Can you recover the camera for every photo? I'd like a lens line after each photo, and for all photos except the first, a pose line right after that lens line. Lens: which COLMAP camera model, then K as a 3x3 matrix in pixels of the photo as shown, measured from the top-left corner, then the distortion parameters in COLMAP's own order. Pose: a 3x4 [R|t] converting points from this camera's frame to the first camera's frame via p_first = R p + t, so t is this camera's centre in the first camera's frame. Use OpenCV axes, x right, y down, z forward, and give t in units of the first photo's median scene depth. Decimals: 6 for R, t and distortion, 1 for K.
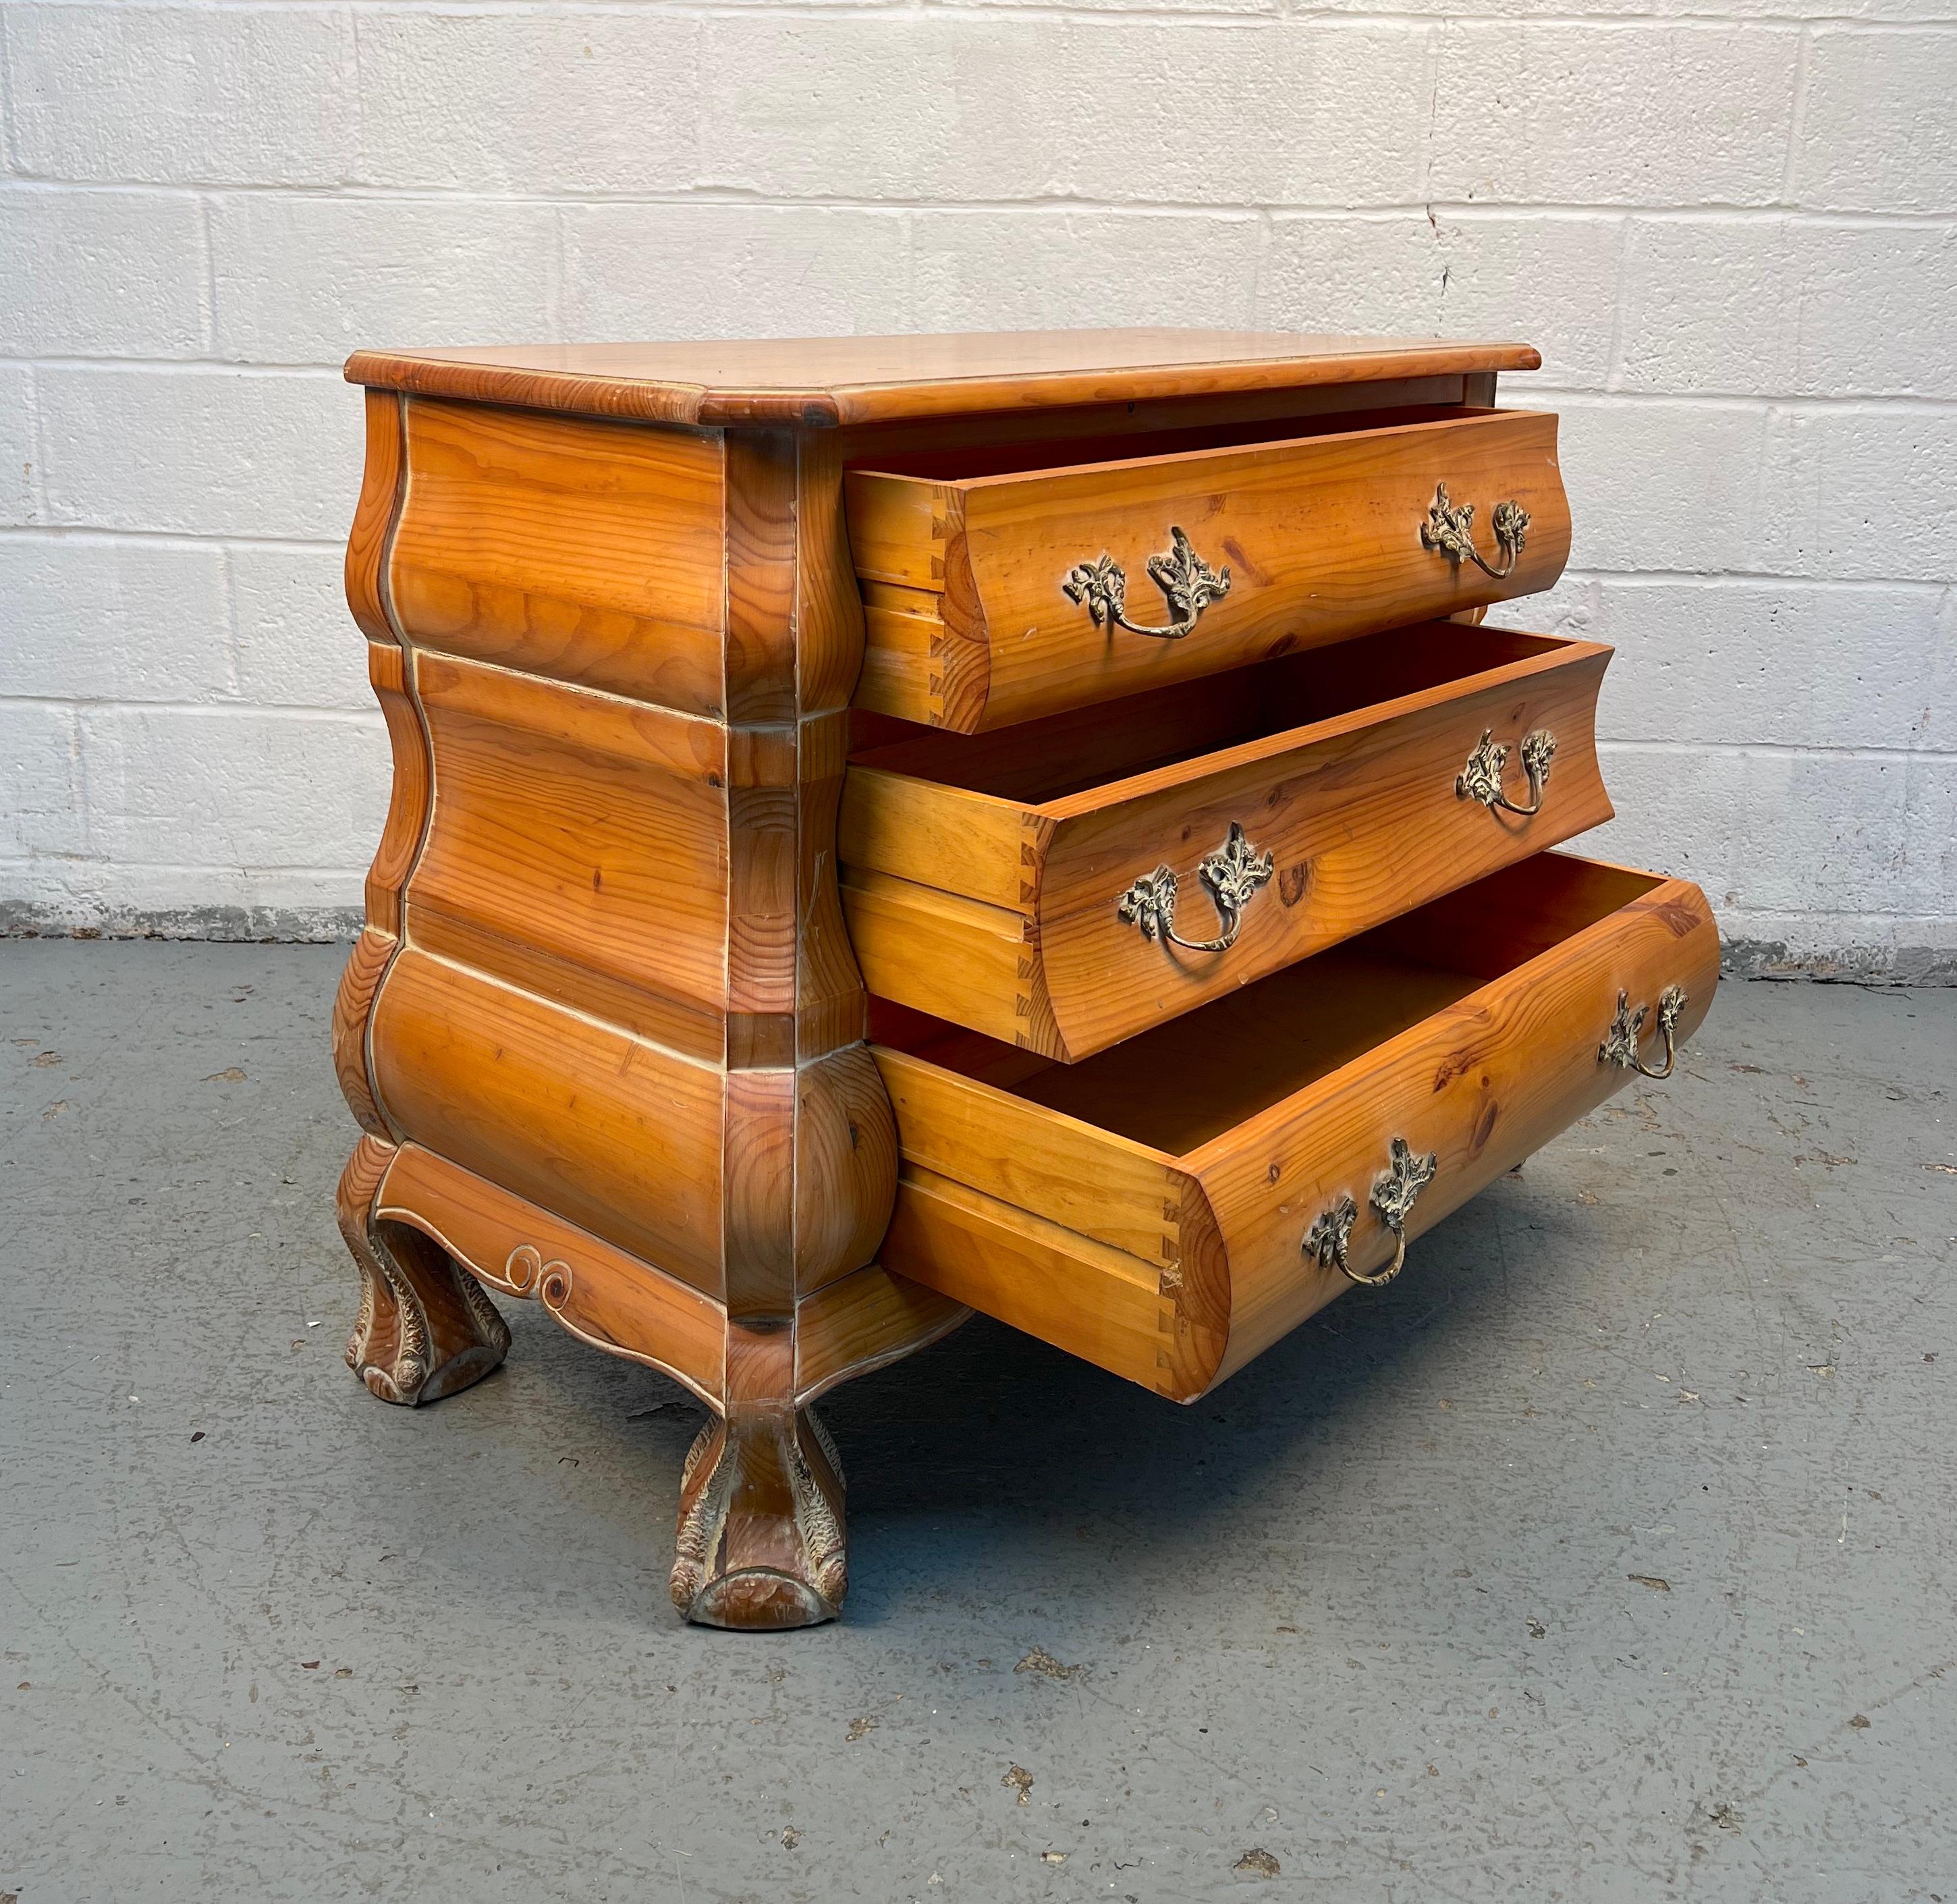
lens RADIAL K [[2054.6, 0, 929.2], [0, 2054.6, 747.4], [0, 0, 1]] dist [0.021214, 0.000000]
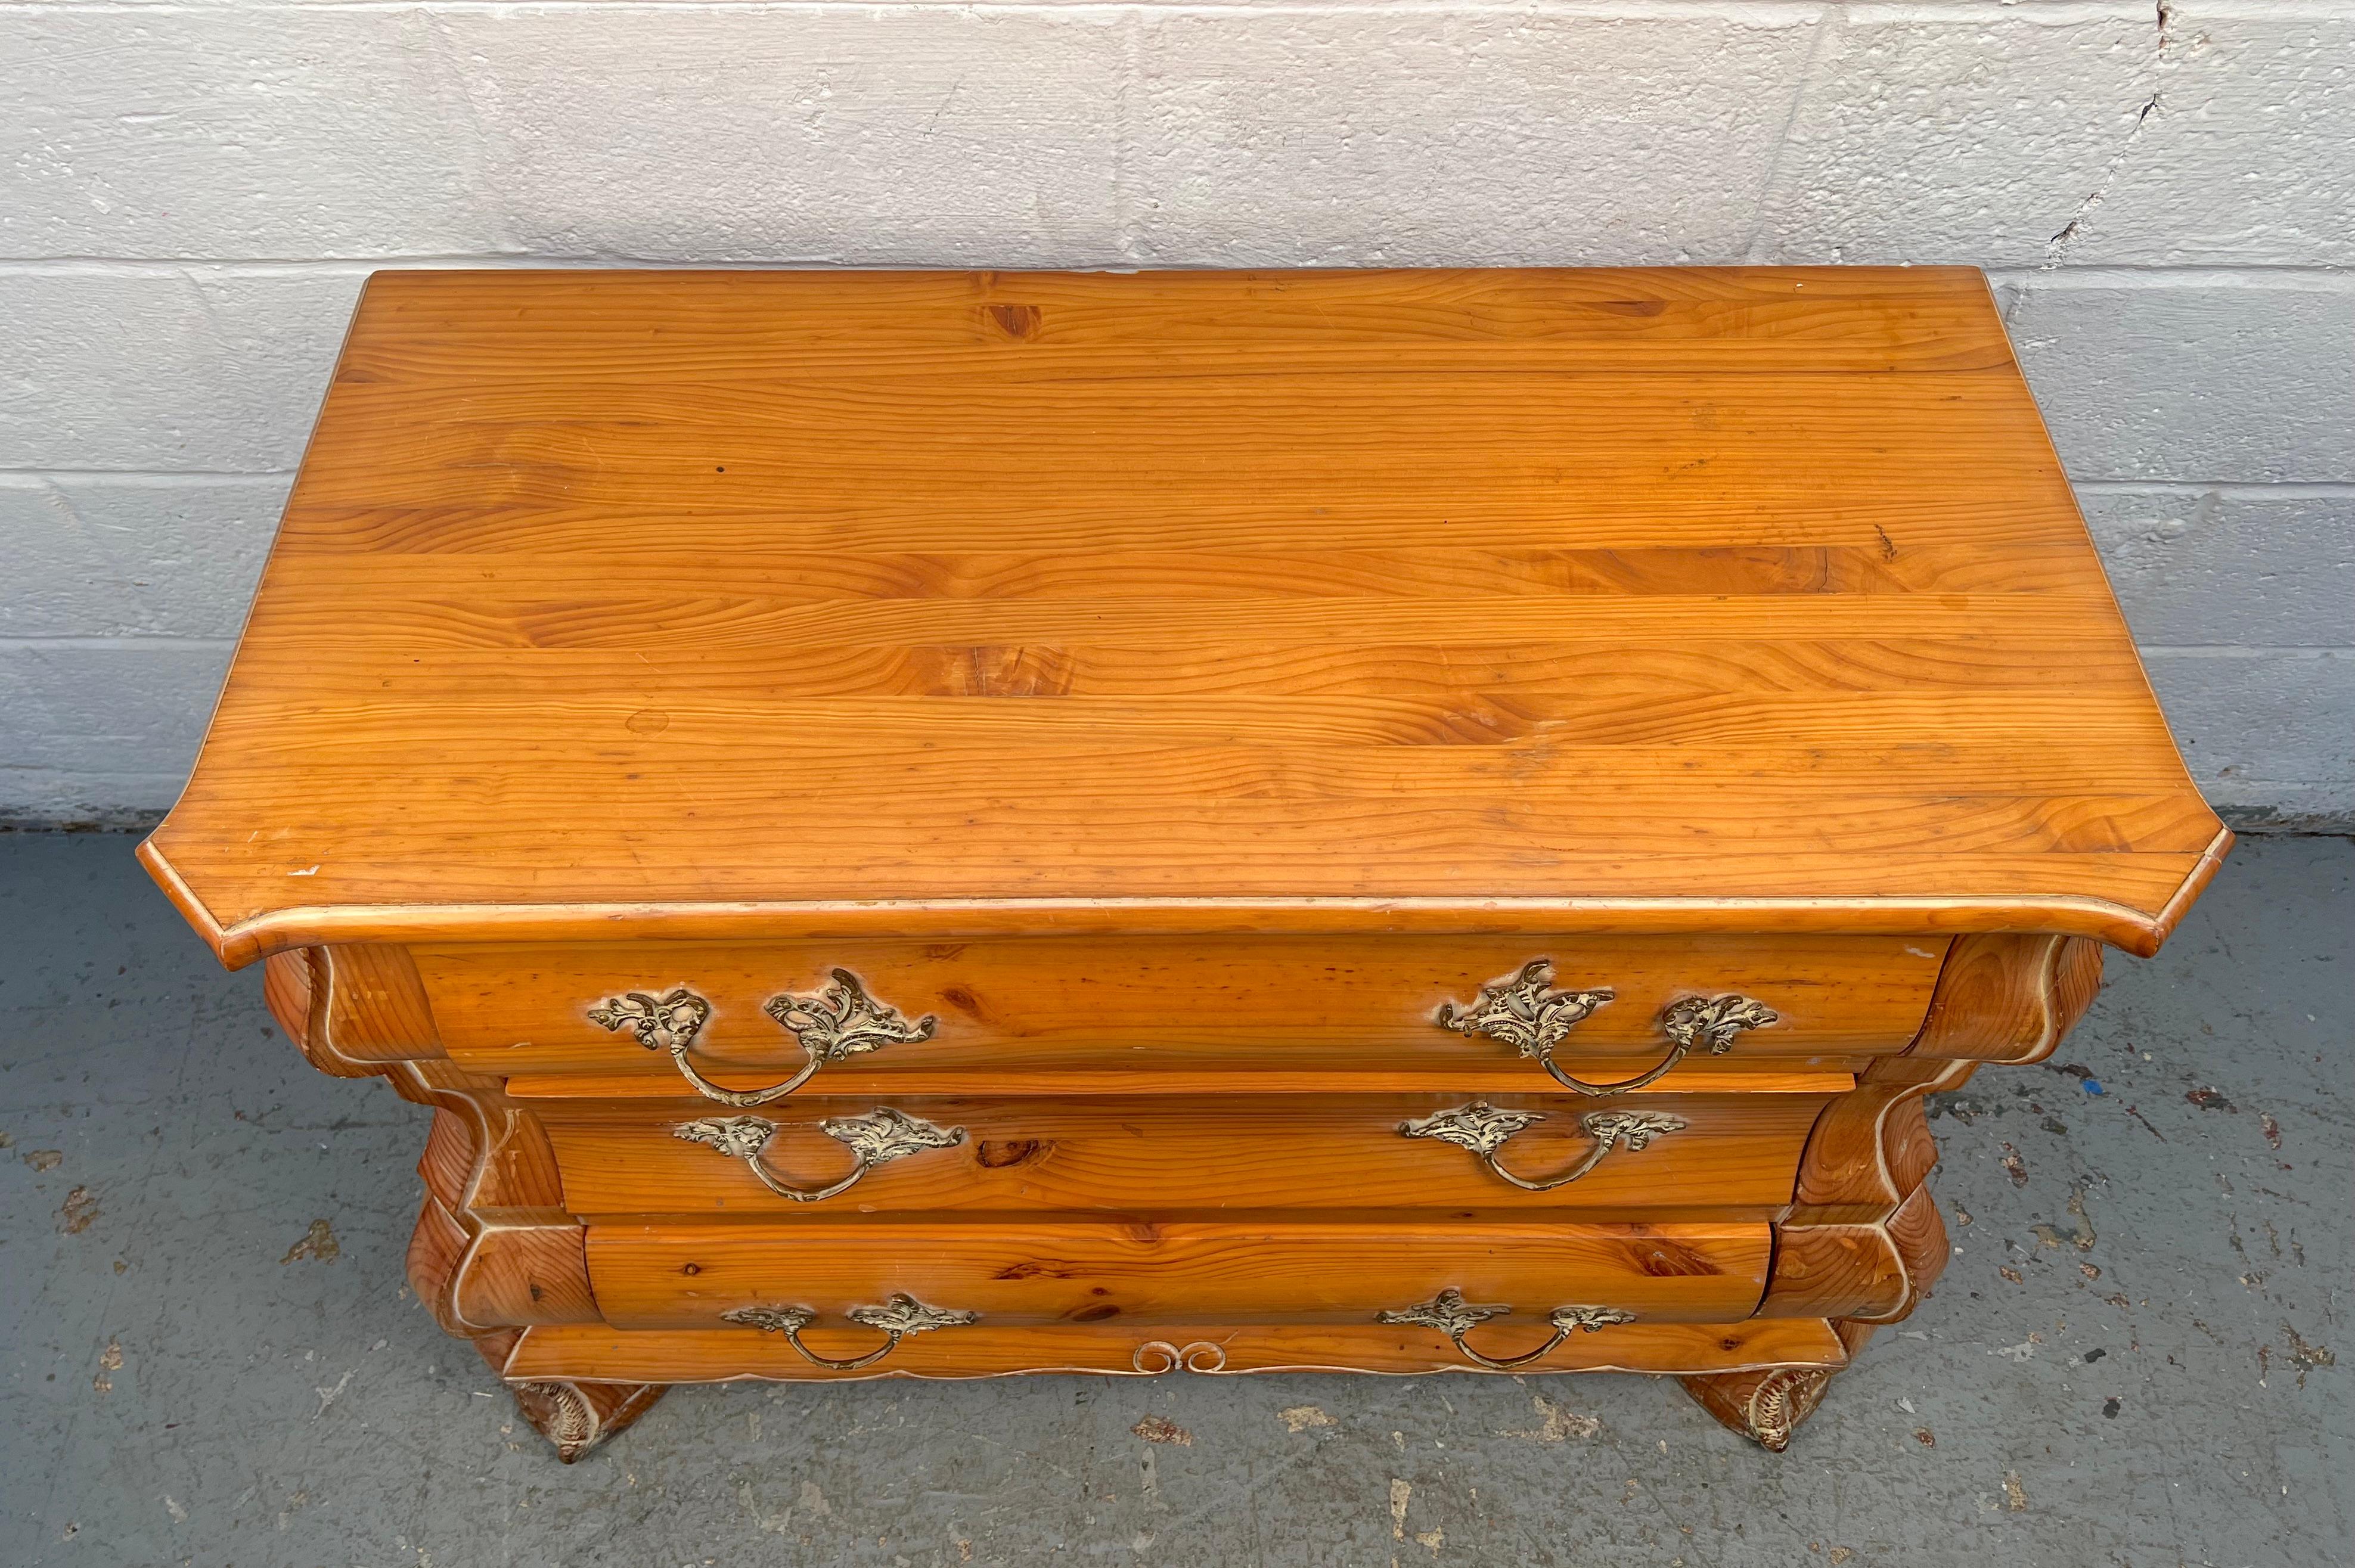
lens RADIAL K [[1826.4, 0, 1157.0], [0, 1826.4, 685.9], [0, 0, 1]] dist [0.008386, 0.000582]
pose [[0.999165, -0.038764, 0.012886, -0.016152], [0.021306, 0.763667, 0.645259, -0.427976], [-0.034853, -0.644446, 0.763855, 0.557470]]
